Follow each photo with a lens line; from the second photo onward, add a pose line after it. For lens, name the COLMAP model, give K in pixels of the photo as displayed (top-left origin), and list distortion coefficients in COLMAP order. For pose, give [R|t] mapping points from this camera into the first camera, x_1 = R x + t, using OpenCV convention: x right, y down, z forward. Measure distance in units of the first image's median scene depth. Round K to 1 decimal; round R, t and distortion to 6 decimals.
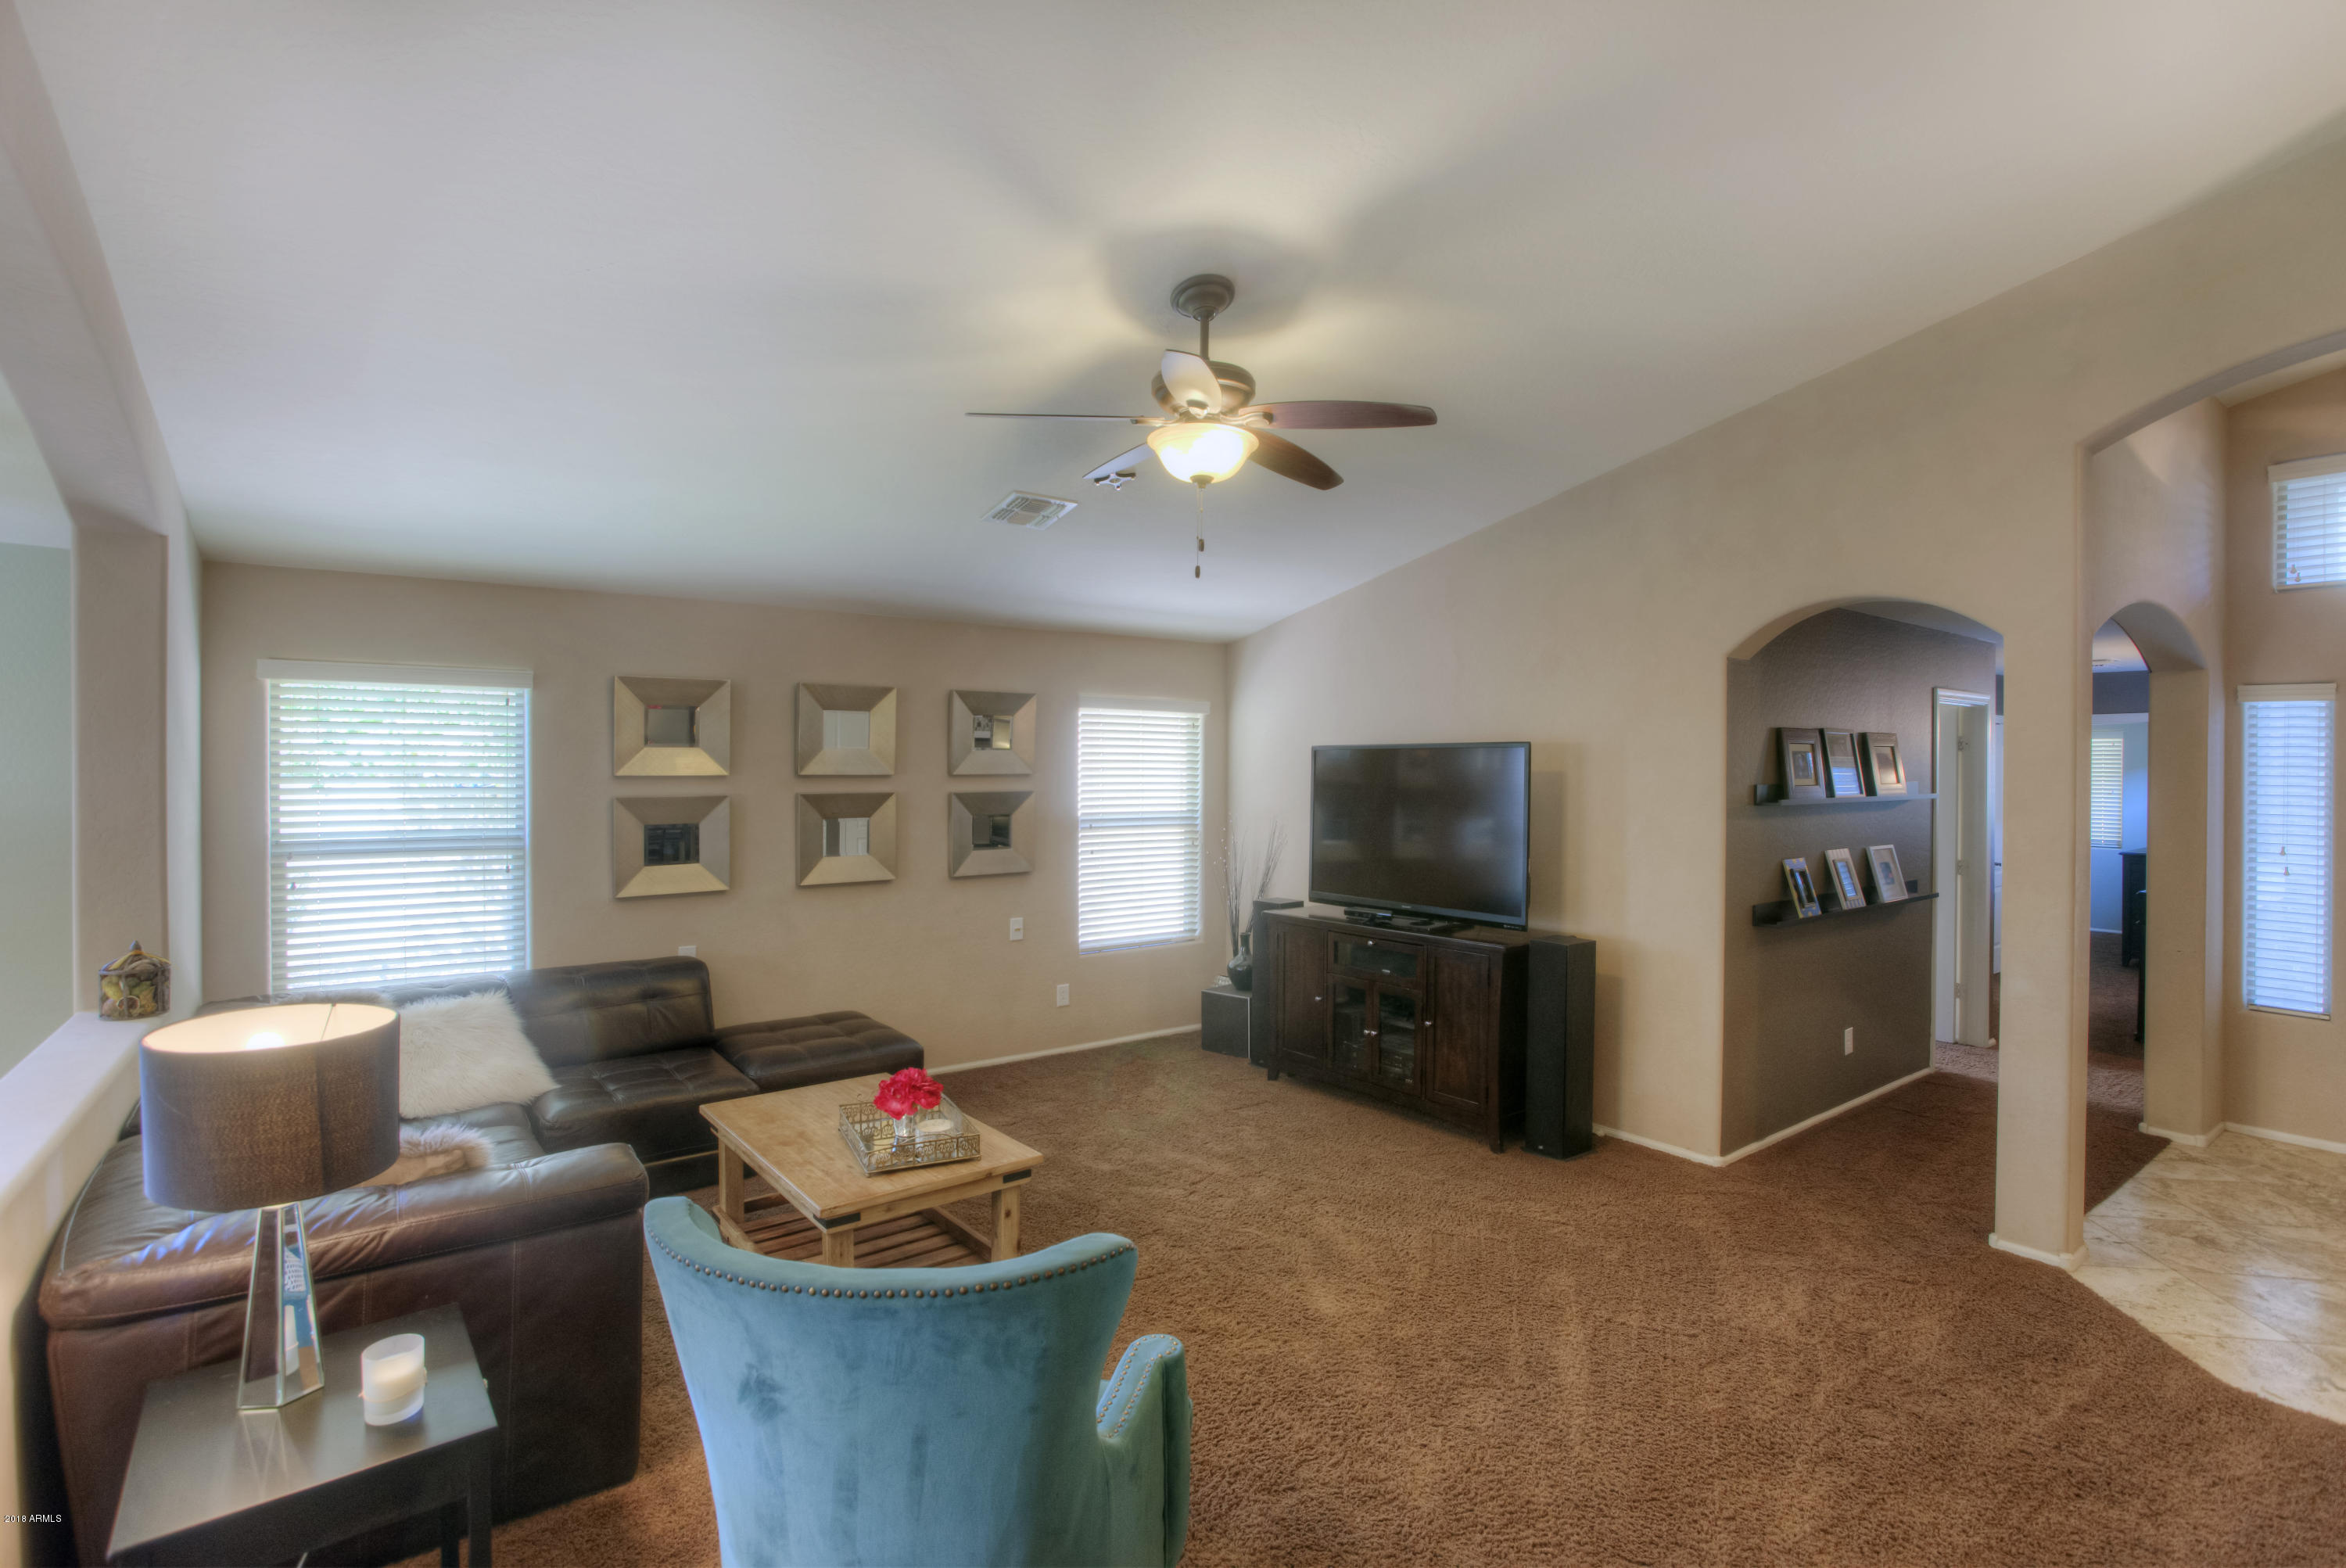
lens RADIAL K [[1162.9, 0, 1220.8], [0, 1162.9, 777.1], [0, 0, 1]] dist [0.000206, 0.000315]
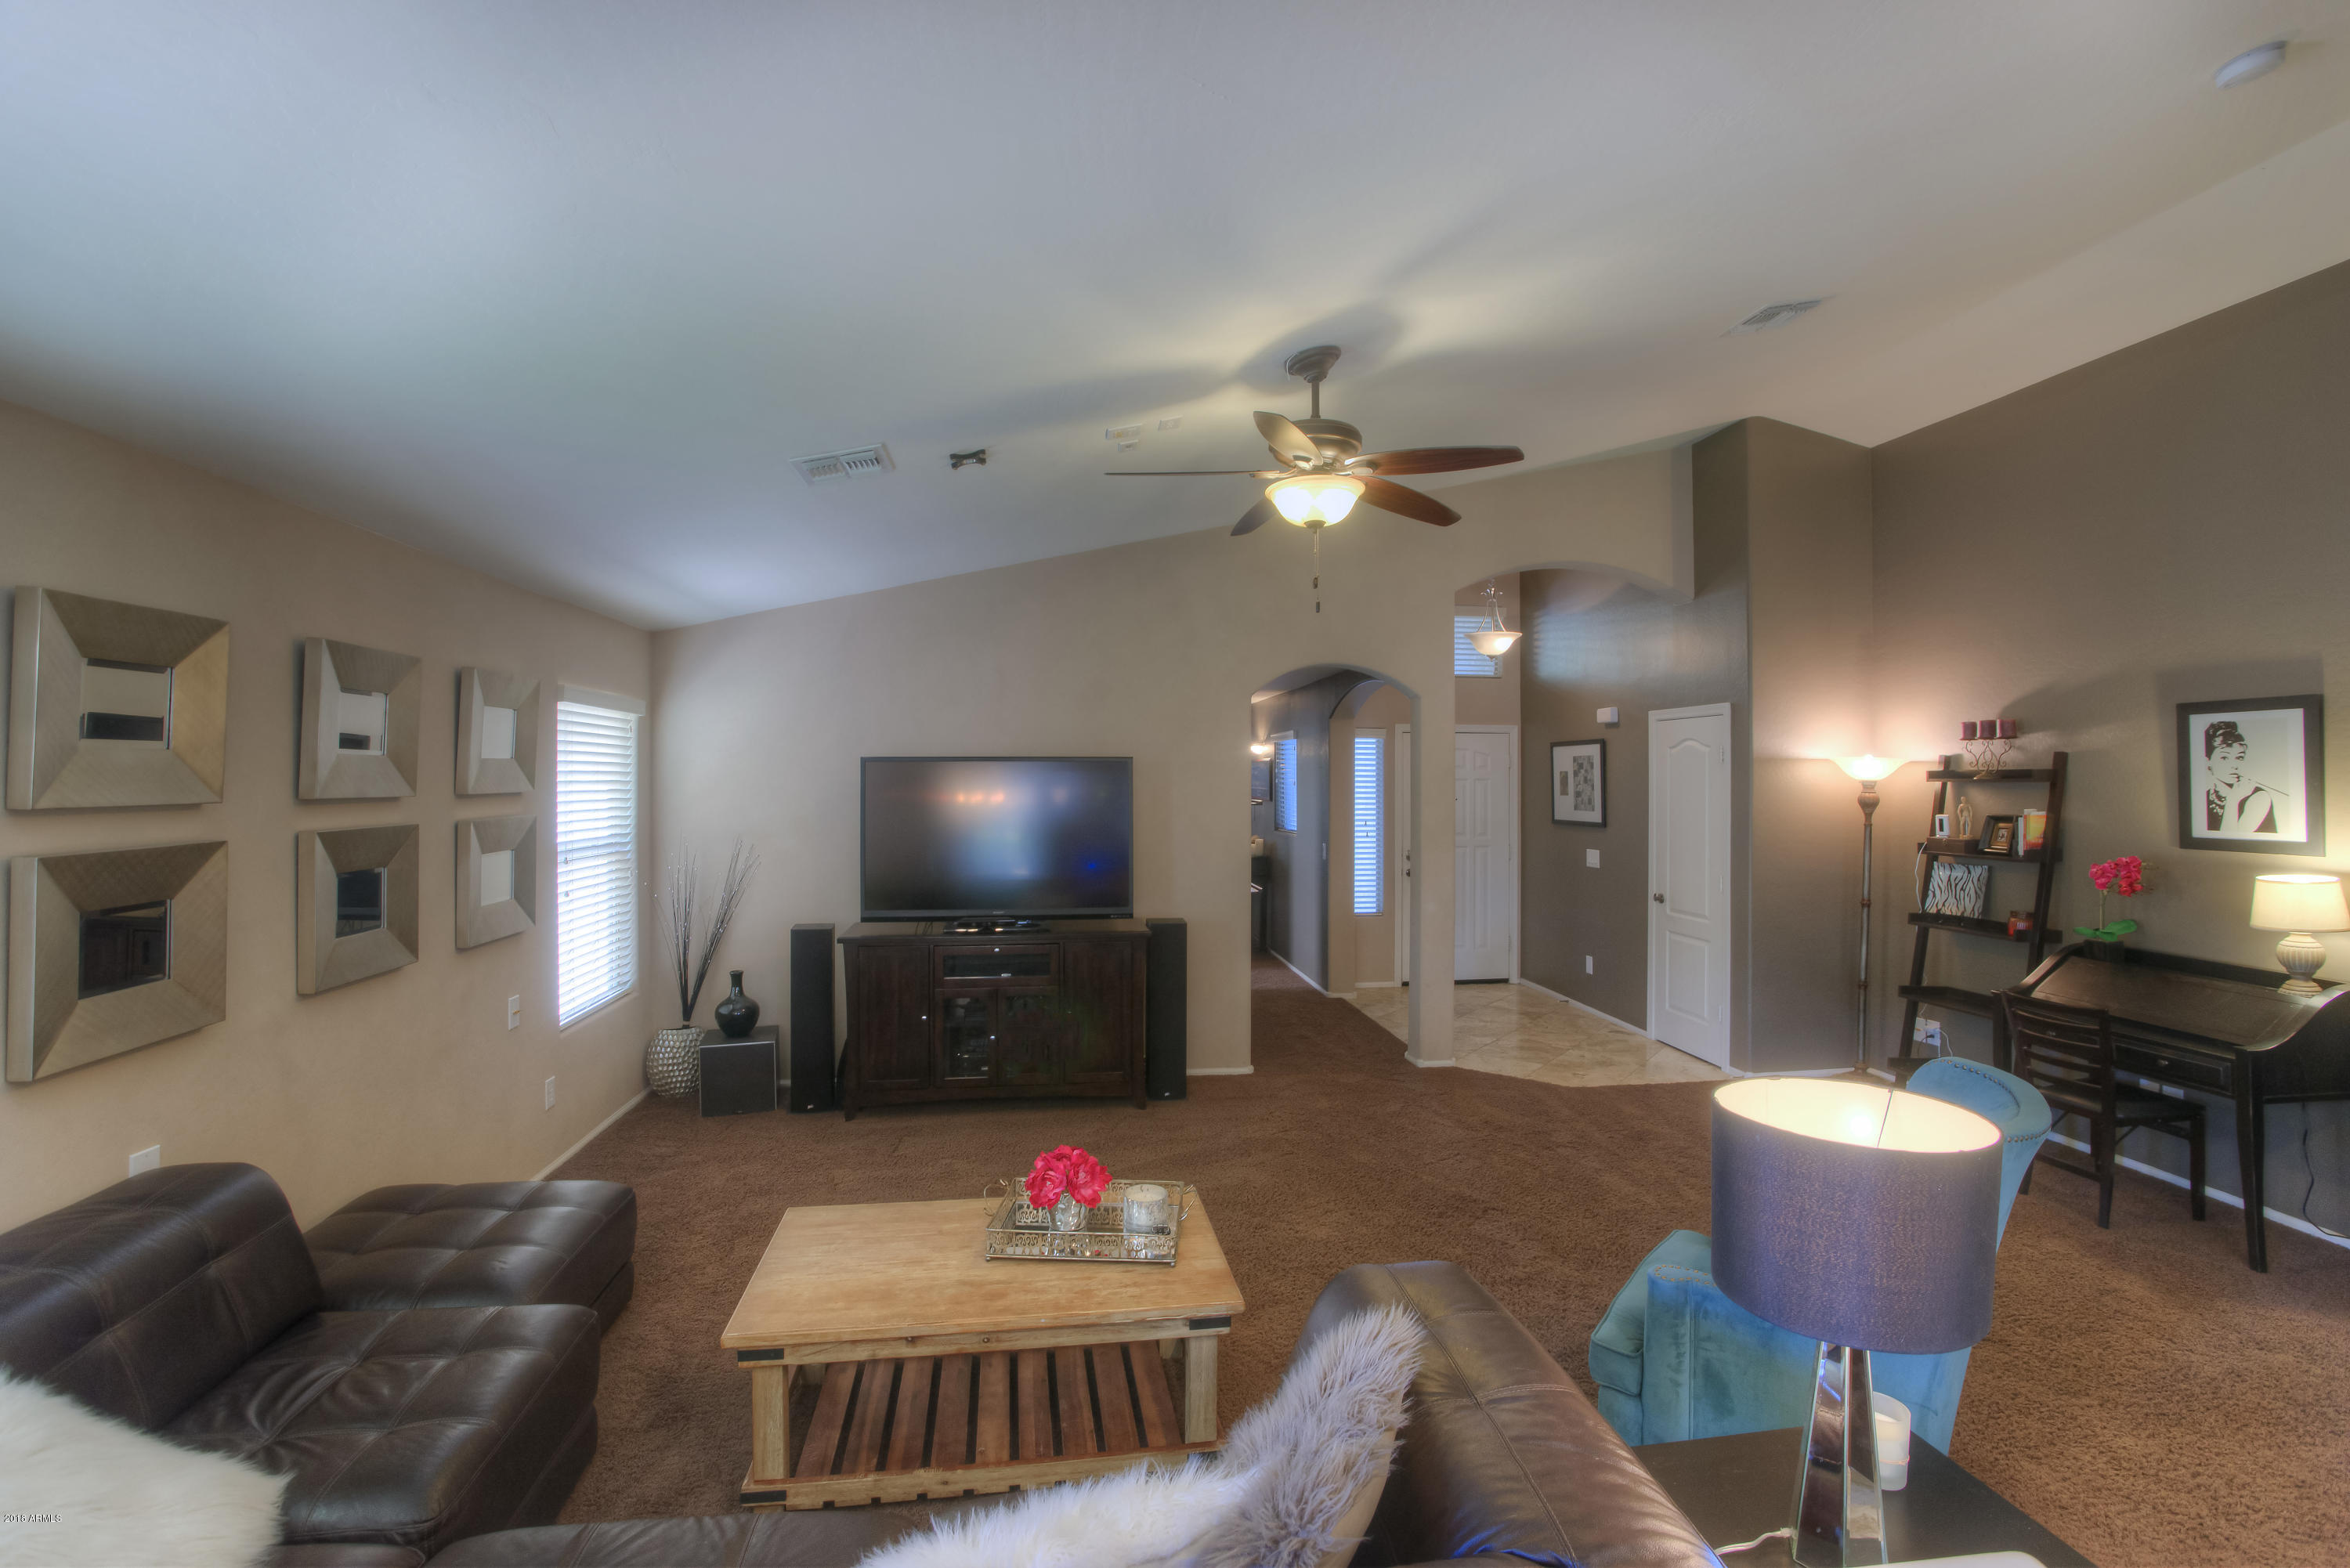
lens RADIAL K [[1080.4, 0, 1180.1], [0, 1080.4, 771.8], [0, 0, 1]] dist [-0.053902, 0.022037]
pose [[0.500386, 0.000010, 0.865802, -0.681235], [0.008070, 0.999957, -0.004676, -0.011097], [-0.865765, 0.009327, 0.500364, 0.418891]]
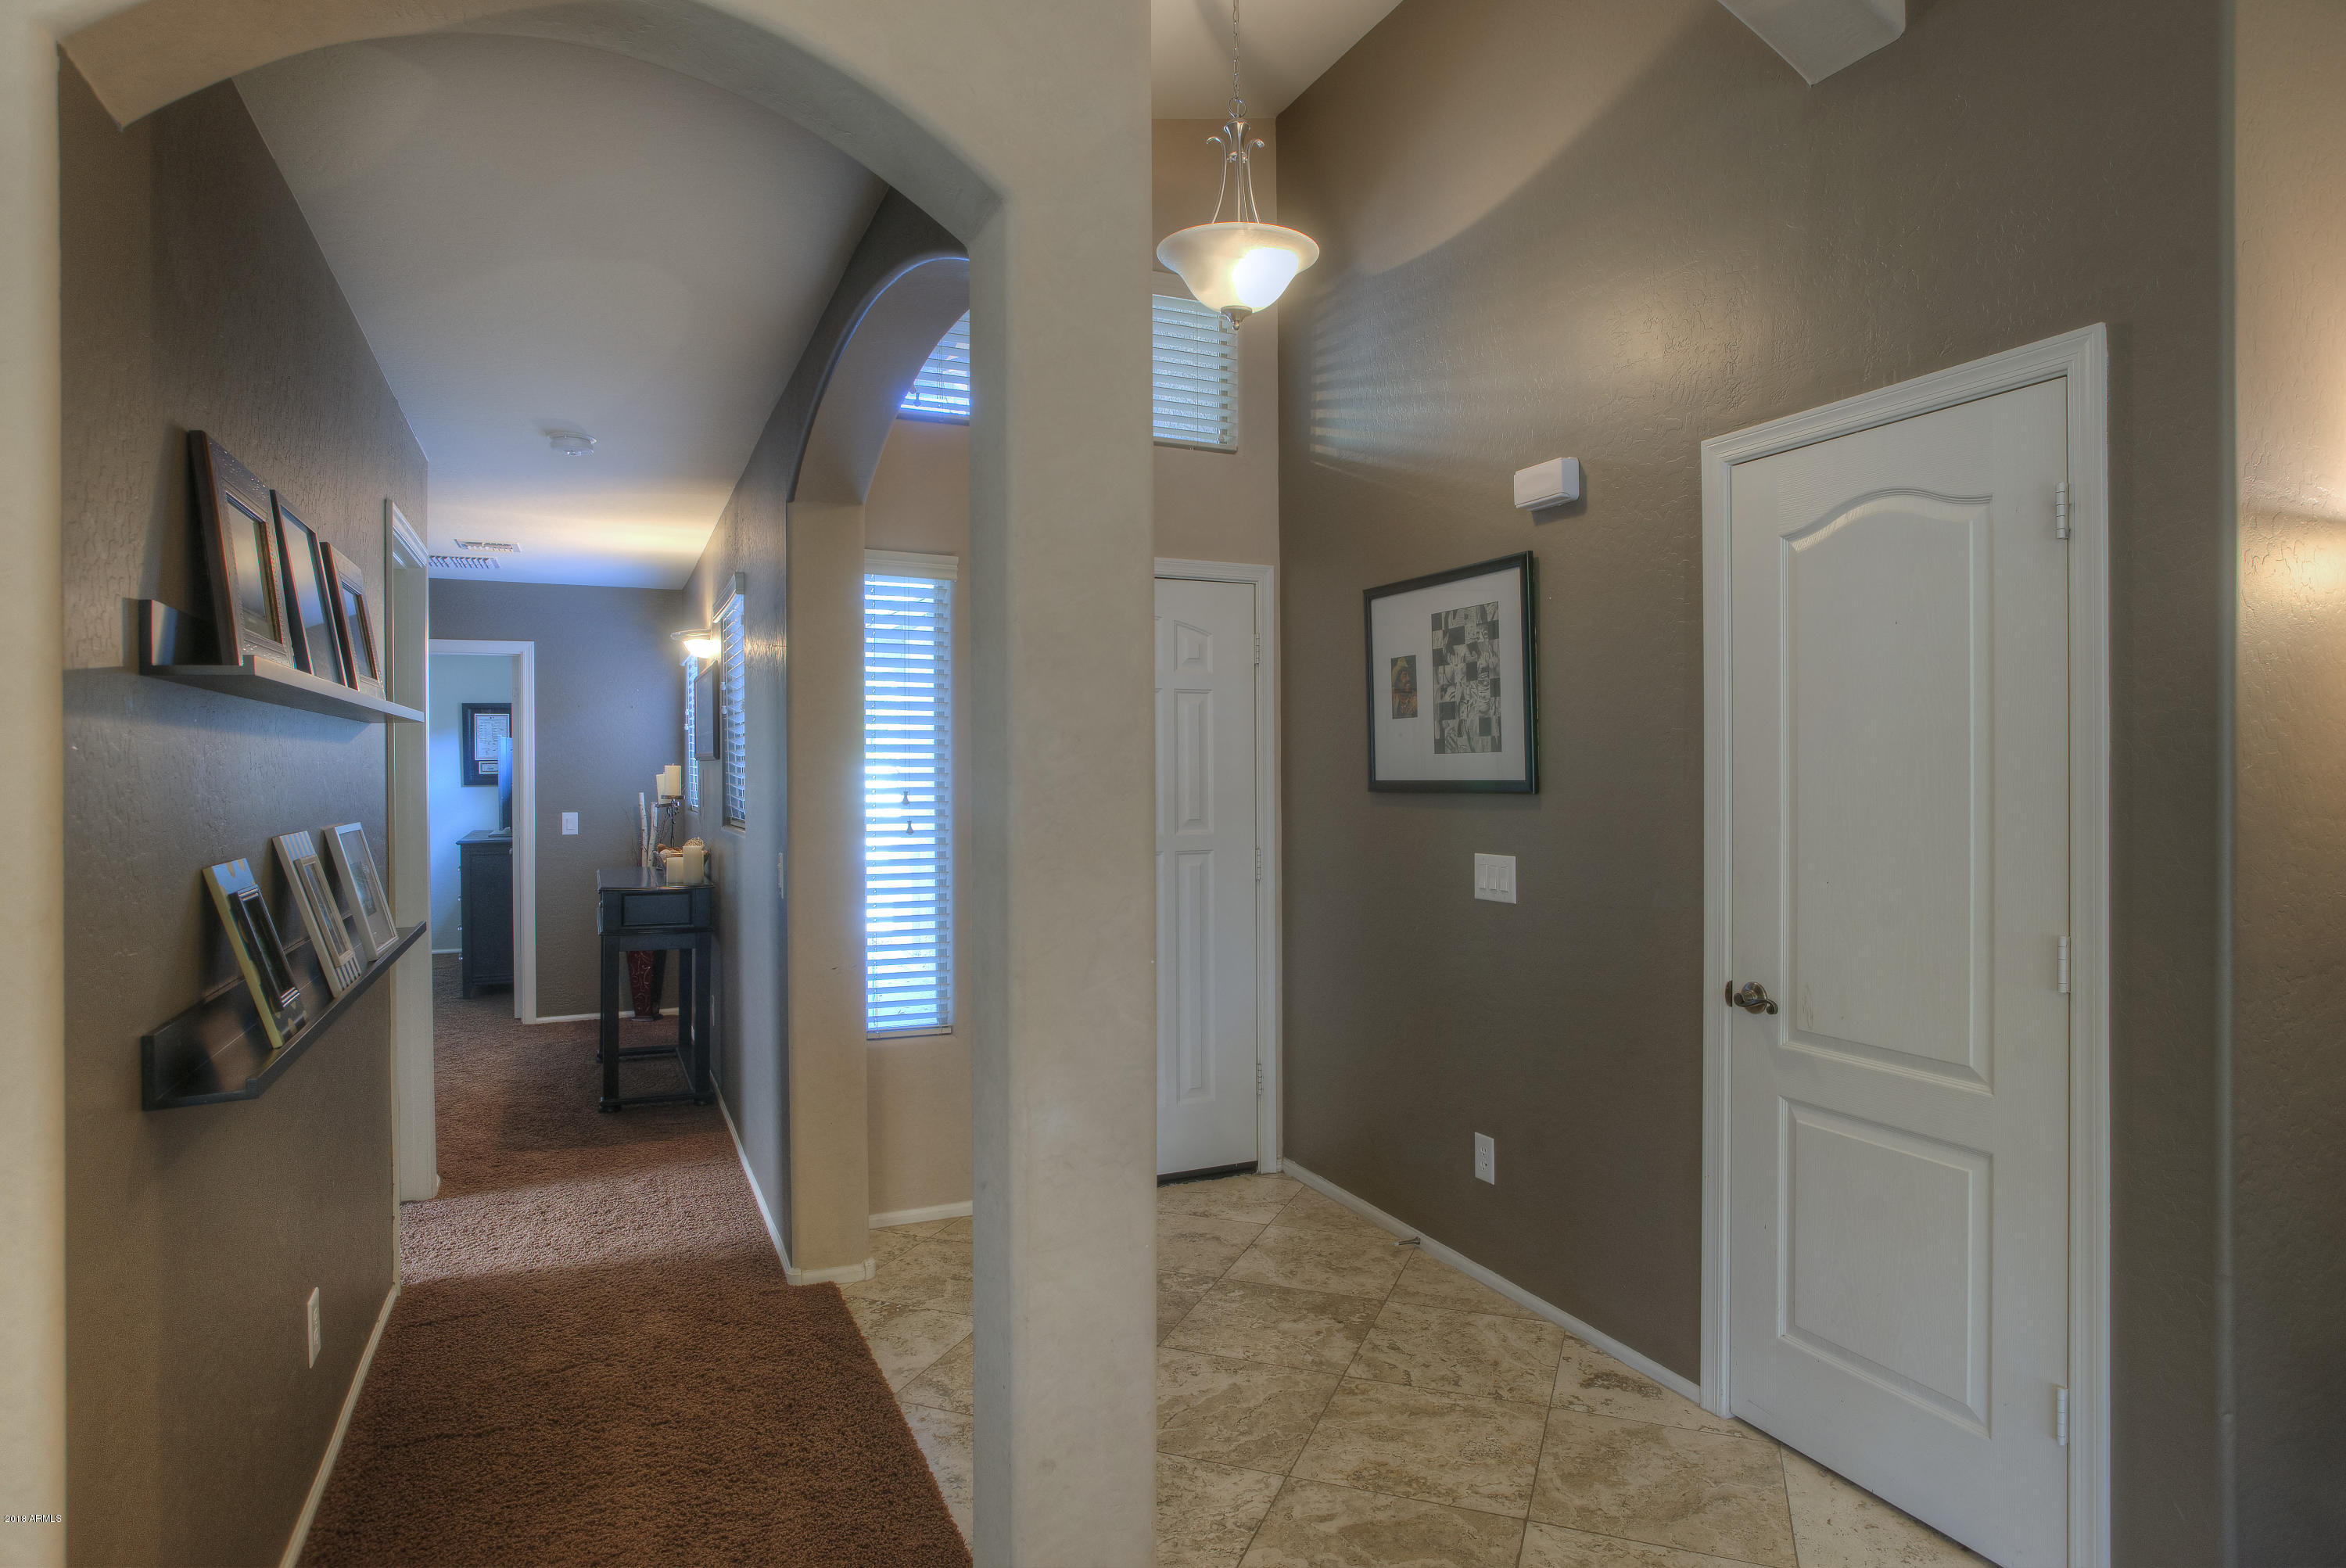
lens RADIAL K [[1263.8, 0, 1166.2], [0, 1263.8, 768.8], [0, 0, 1]] dist [-0.113743, -0.000171]
pose [[0.232505, -0.005083, 0.972582, 0.243631], [0.012937, 0.999914, 0.002133, 0.047834], [-0.972509, 0.012086, 0.232551, 0.689443]]
